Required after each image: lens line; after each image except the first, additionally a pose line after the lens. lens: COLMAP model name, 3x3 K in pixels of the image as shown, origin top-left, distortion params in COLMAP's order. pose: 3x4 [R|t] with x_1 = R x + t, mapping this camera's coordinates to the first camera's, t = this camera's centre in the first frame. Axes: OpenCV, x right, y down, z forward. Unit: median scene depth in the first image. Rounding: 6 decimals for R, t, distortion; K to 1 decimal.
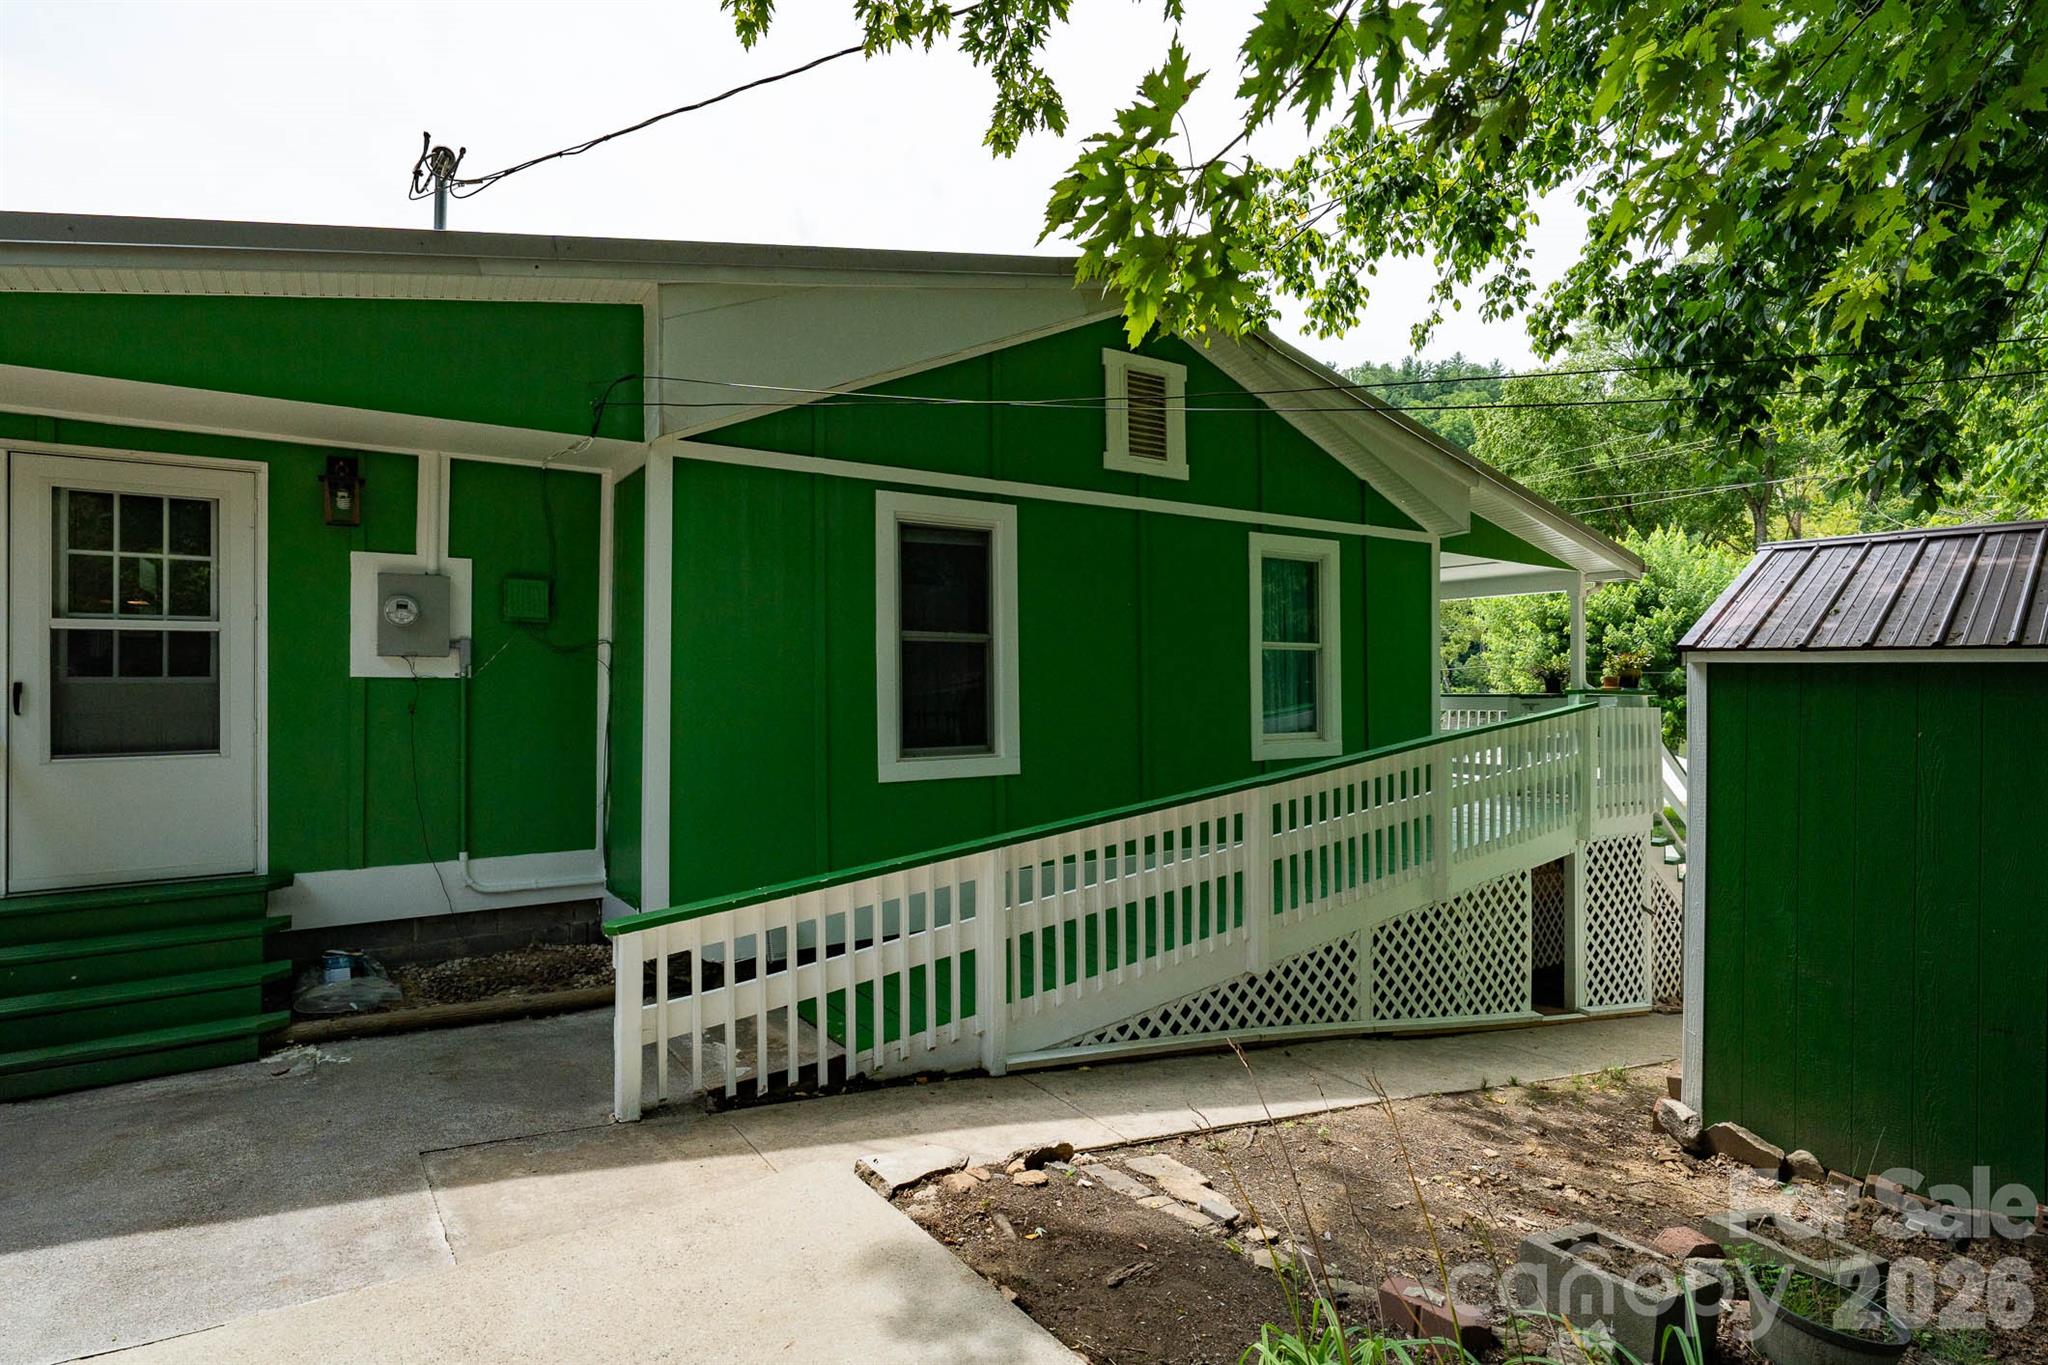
lens RADIAL K [[1034.4, 0, 1016.3], [0, 1034.4, 681.2], [0, 0, 1]] dist [-0.001811, 0.001530]
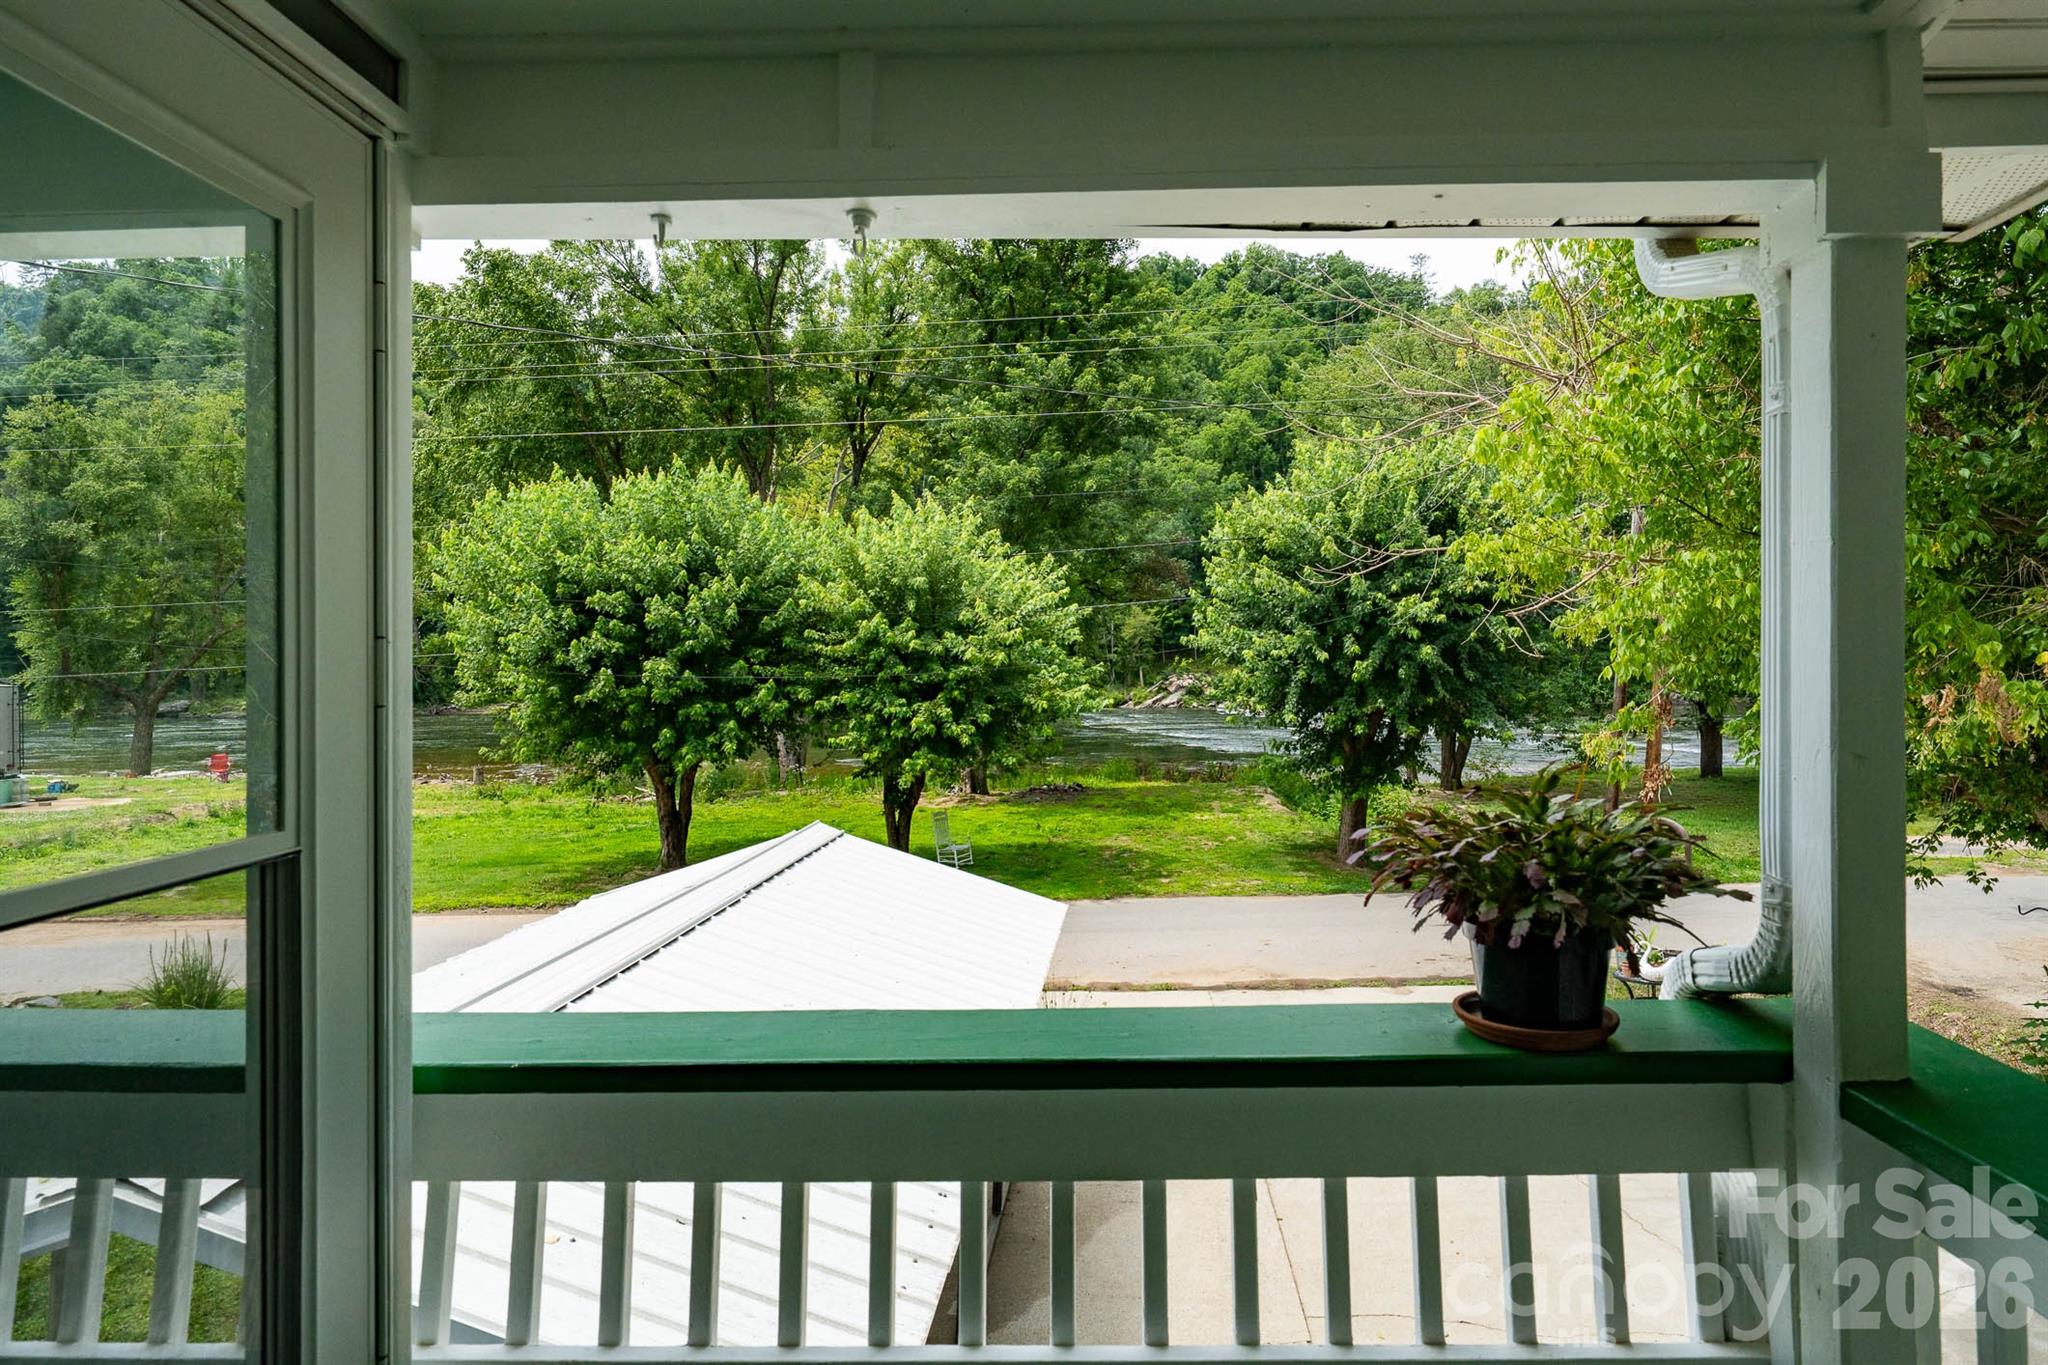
lens RADIAL K [[1113.0, 0, 1076.2], [0, 1113.0, 637.8], [0, 0, 1]] dist [-0.000090, 0.002269]
pose [[0.570001, 0.011954, 0.821557, 0.741811], [0.003238, 0.999854, -0.016795, -0.077147], [-0.821638, 0.012234, 0.569879, 1.939234]]
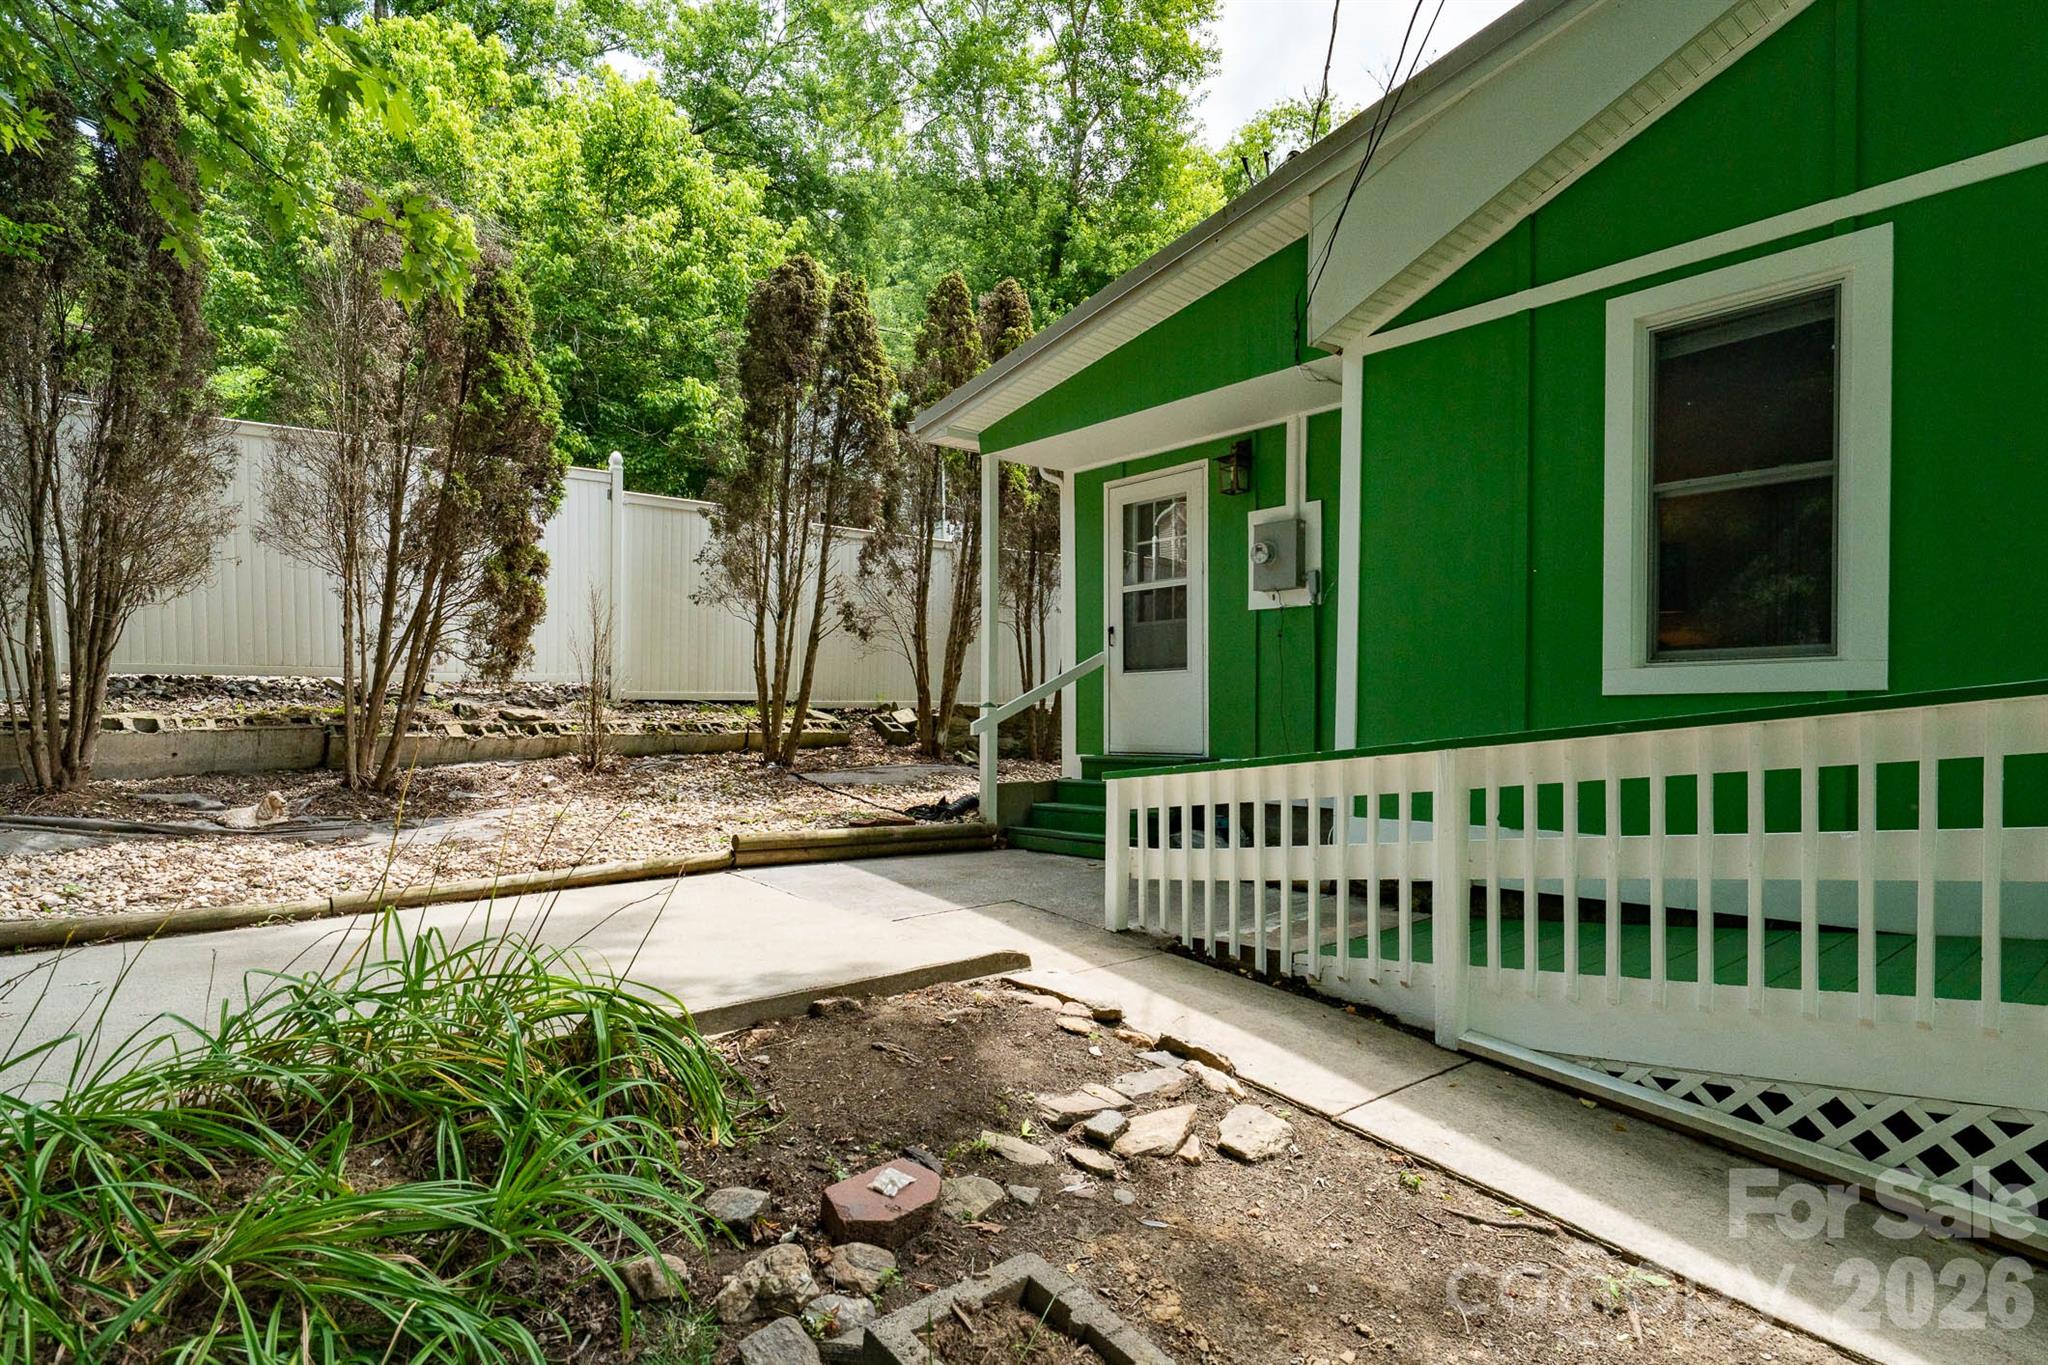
lens RADIAL K [[1124.7, 0, 993.5], [0, 1124.7, 721.8], [0, 0, 1]] dist [0.018913, -0.000212]
pose [[0.109802, 0.007911, -0.993922, 0.710655], [0.012775, 0.999874, 0.009370, 0.116955], [0.993871, -0.013726, 0.109687, 0.530017]]
